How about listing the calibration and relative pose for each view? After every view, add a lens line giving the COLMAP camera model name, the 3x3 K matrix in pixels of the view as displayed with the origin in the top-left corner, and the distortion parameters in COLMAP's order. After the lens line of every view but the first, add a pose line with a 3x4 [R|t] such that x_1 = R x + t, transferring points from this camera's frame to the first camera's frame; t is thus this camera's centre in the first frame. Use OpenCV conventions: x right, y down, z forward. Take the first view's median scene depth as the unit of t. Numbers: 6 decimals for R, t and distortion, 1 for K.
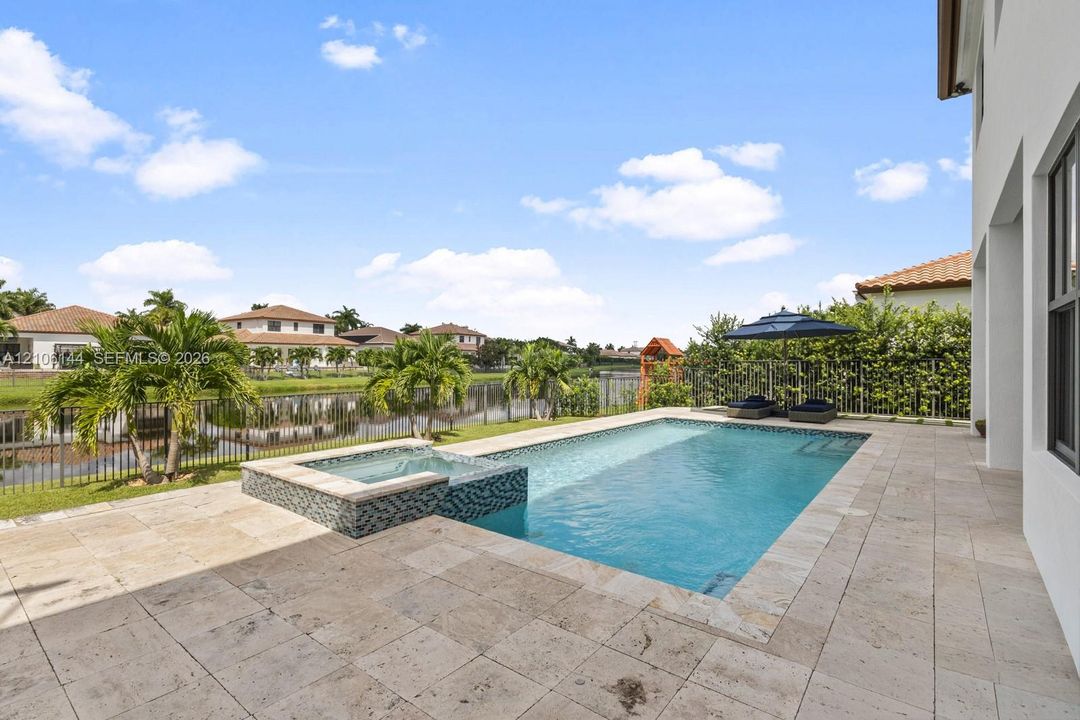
lens RADIAL K [[501.8, 0, 537.3], [0, 501.8, 357.5], [0, 0, 1]] dist [0.007735, 0.000041]
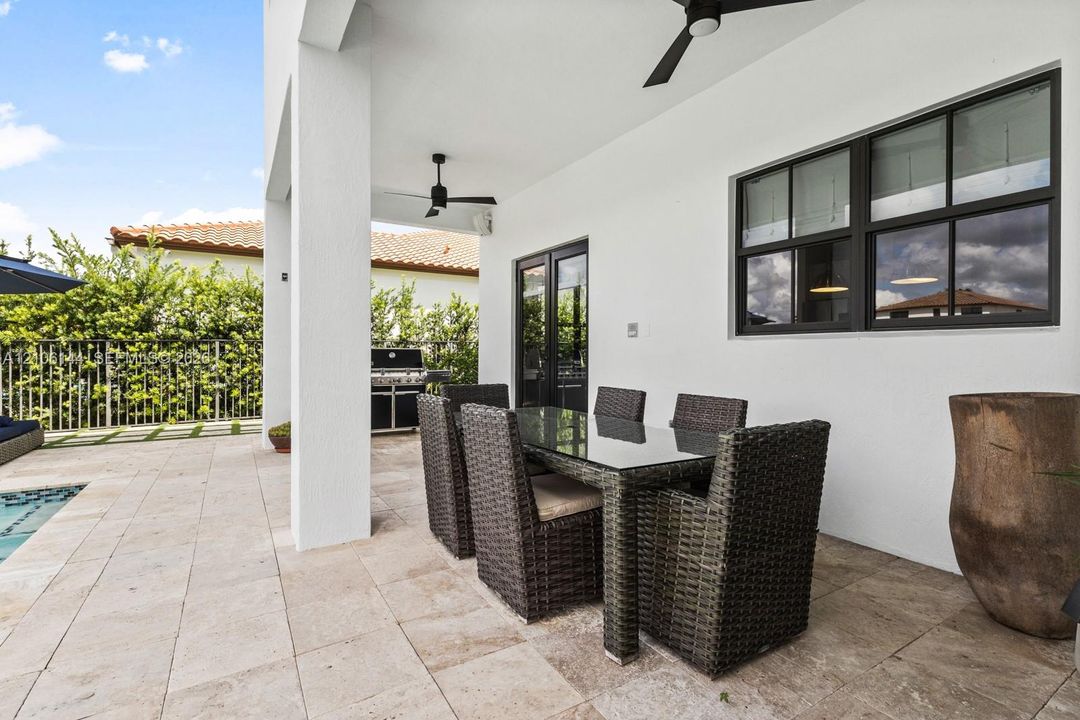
lens RADIAL K [[500.4, 0, 544.4], [0, 500.4, 352.3], [0, 0, 1]] dist [0.009149, 0.000191]
pose [[0.338462, -0.002922, 0.940976, 0.256572], [-0.006251, 0.999966, 0.005354, 0.013458], [-0.940959, -0.007694, 0.338432, 0.303036]]
